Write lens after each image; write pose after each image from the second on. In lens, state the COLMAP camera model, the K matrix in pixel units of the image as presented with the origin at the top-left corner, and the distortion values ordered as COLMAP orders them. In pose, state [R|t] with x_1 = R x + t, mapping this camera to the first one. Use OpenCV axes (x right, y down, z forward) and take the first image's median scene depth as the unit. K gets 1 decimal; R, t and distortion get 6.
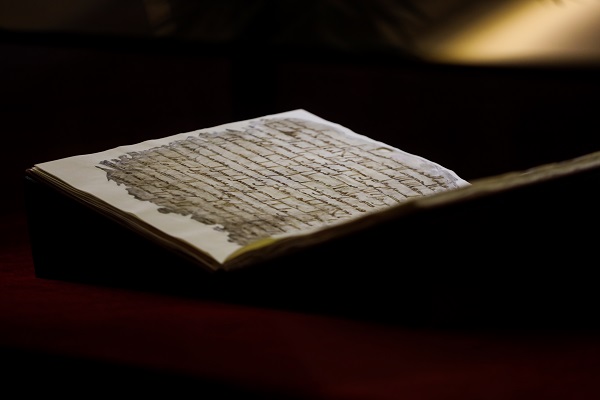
lens RADIAL K [[3637.5, 0, 303.2], [0, 3637.5, 200.9], [0, 0, 1]] dist [2.374695, 0.000000]
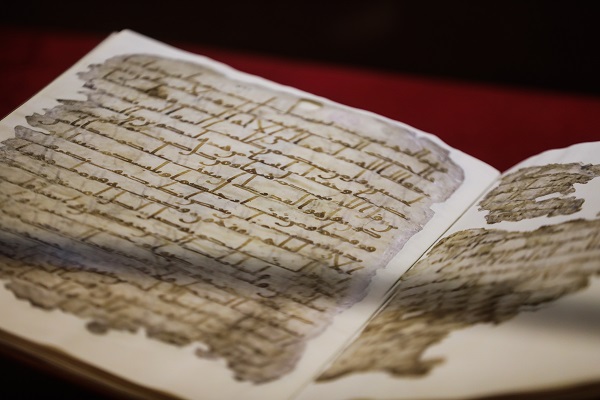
lens RADIAL K [[3637.5, 0, 299.4], [0, 3637.5, 200.7], [0, 0, 1]] dist [2.374695, 0.000000]
pose [[0.928649, -0.134416, 0.345752, -0.203719], [0.061331, 0.974850, 0.214259, -0.136004], [-0.365856, -0.177766, 0.913537, 0.434826]]
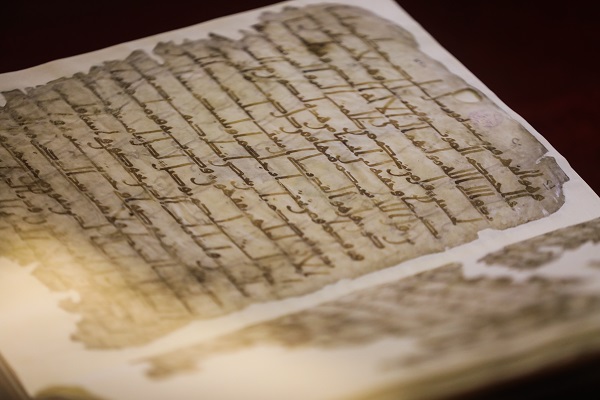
lens RADIAL K [[3637.5, 0, 300.8], [0, 3637.5, 203.3], [0, 0, 1]] dist [2.374695, 0.000000]
pose [[0.965022, 0.092709, -0.245231, 0.143751], [-0.029460, 0.967810, 0.249951, -0.144753], [0.260510, -0.233984, 0.936689, 0.460026]]
